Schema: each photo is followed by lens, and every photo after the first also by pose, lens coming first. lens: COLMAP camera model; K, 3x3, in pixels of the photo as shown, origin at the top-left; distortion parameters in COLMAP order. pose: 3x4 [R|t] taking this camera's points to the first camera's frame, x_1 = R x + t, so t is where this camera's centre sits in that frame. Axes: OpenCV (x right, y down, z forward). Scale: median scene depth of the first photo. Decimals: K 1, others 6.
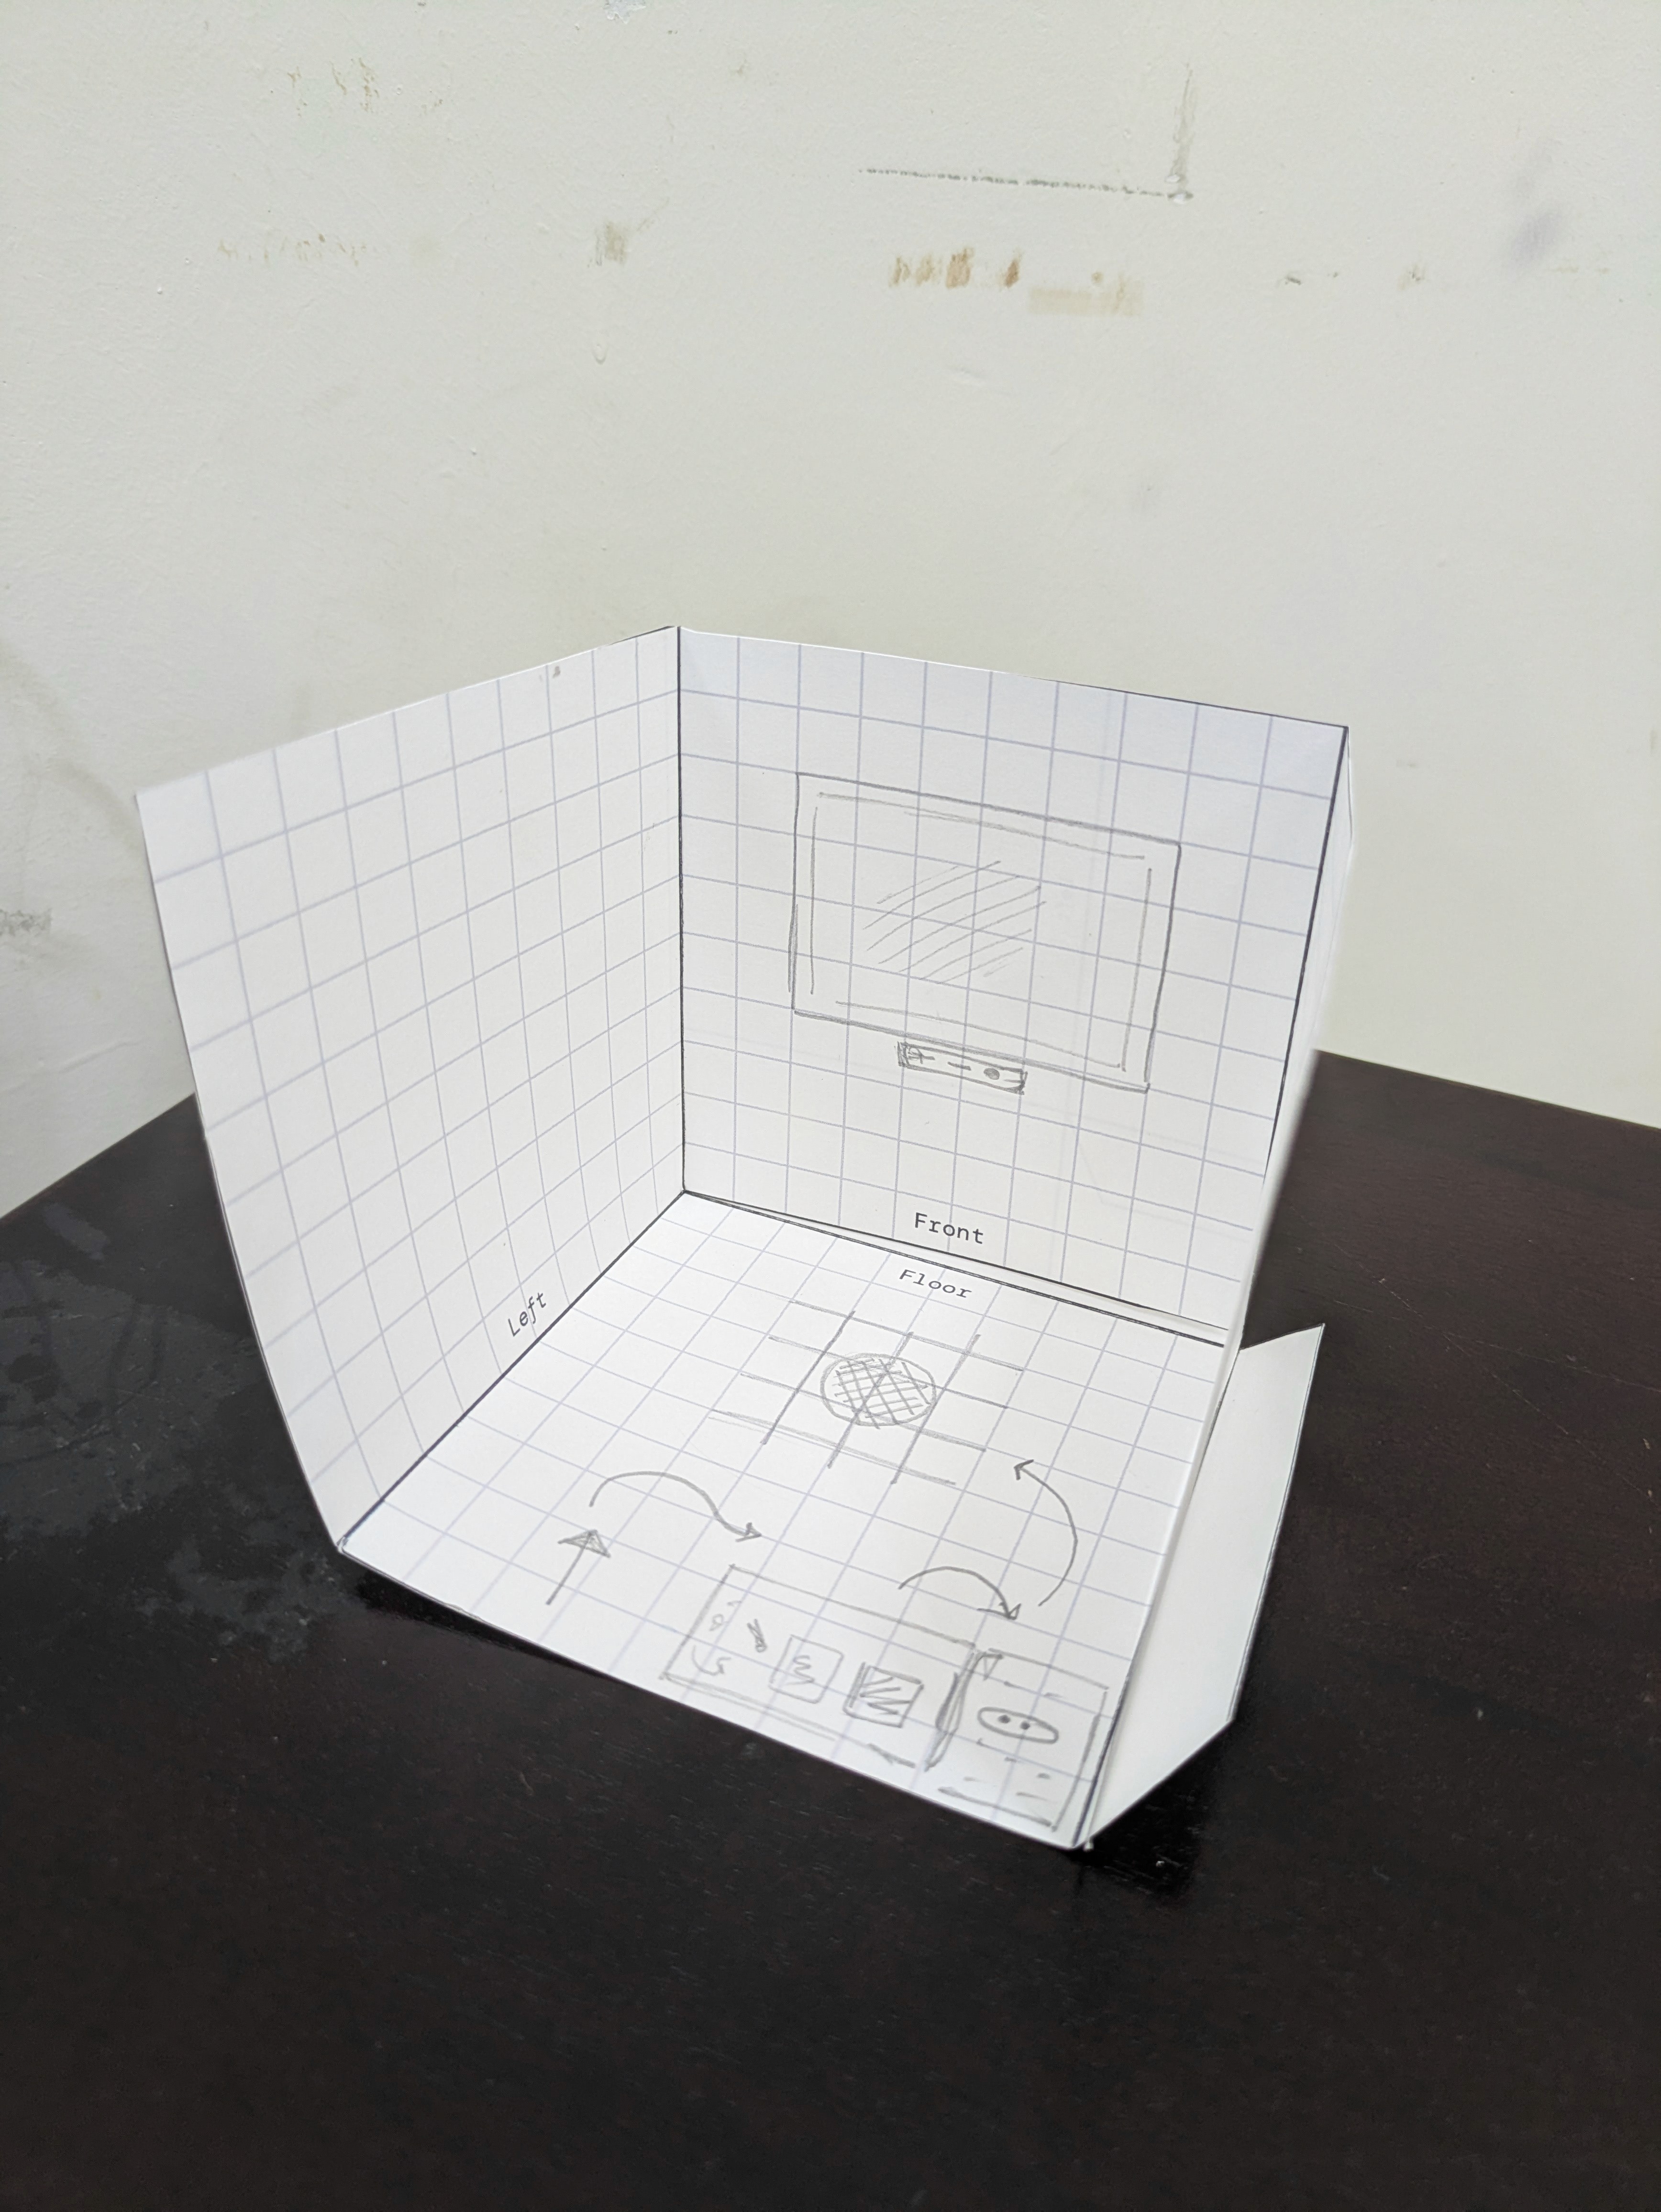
lens RADIAL K [[1638.3, 0, 833.2], [0, 1638.3, 1098.1], [0, 0, 1]] dist [-0.006345, -0.001857]
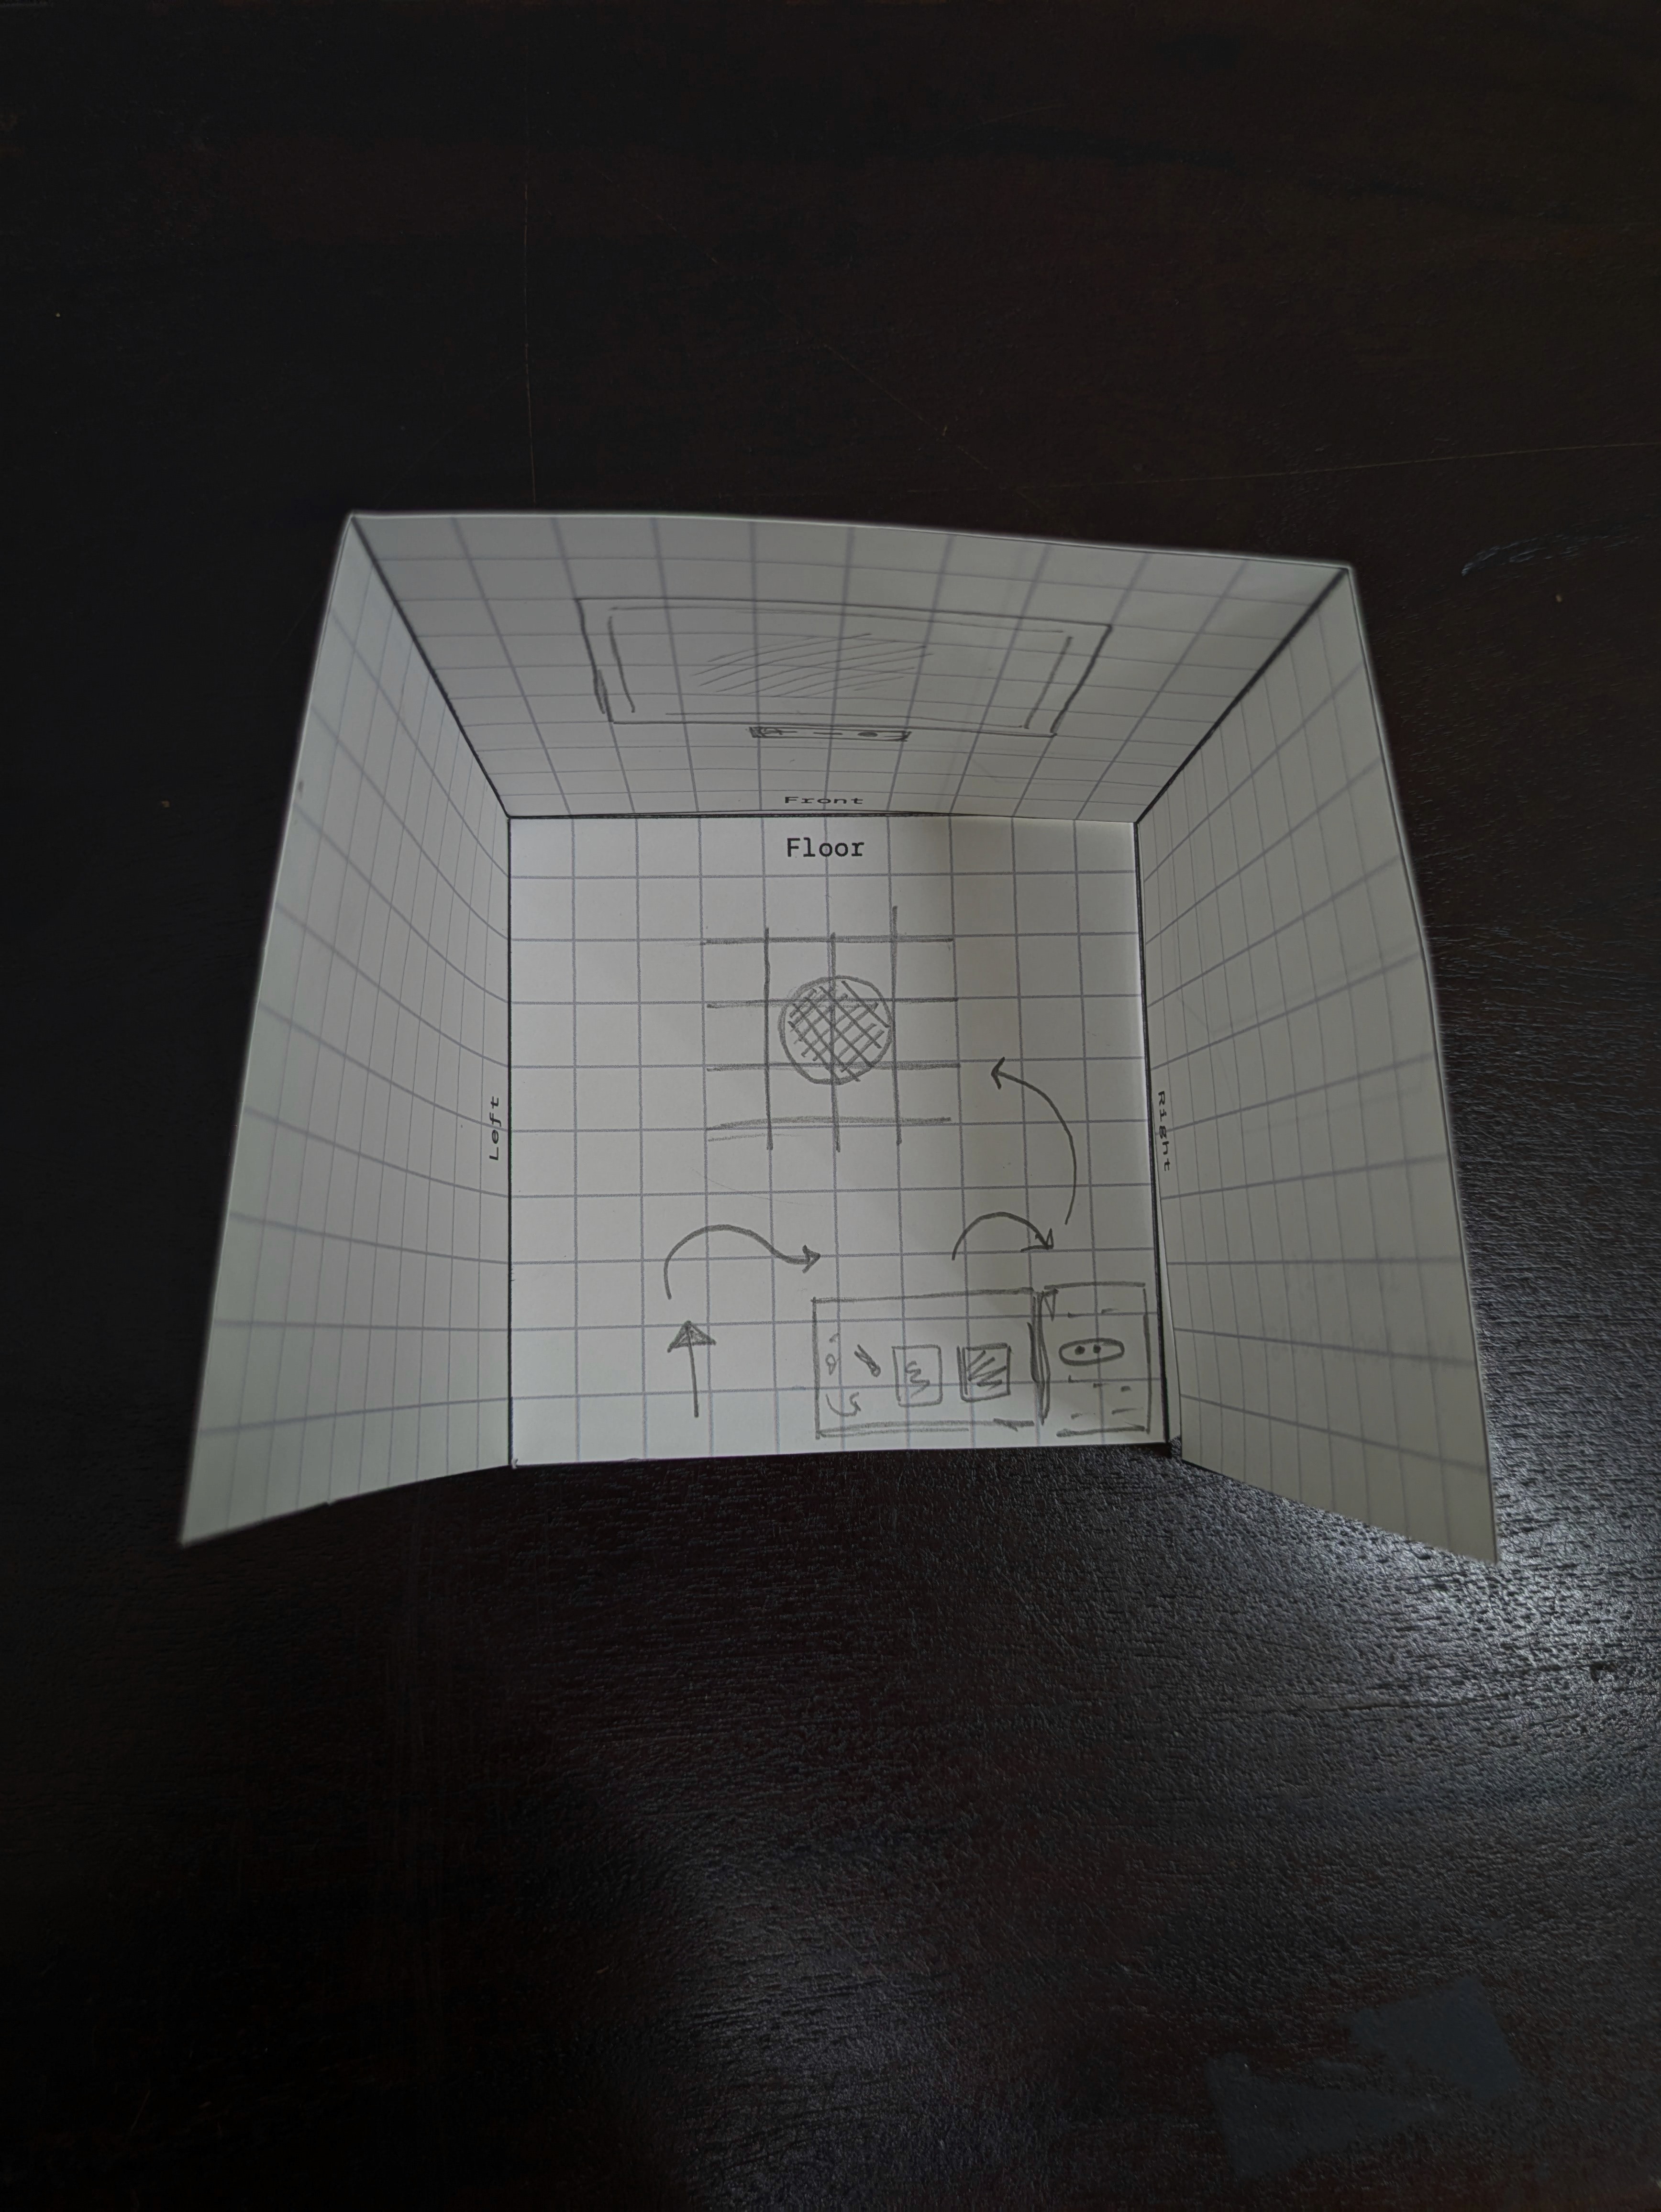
lens RADIAL K [[1638.3, 0, 823.7], [0, 1638.3, 1102.7], [0, 0, 1]] dist [-0.006345, -0.001857]
pose [[0.914859, -0.401804, 0.039841, -0.045144], [0.217745, 0.574047, 0.789340, -0.698981], [-0.340031, -0.713459, 0.612662, 0.391363]]
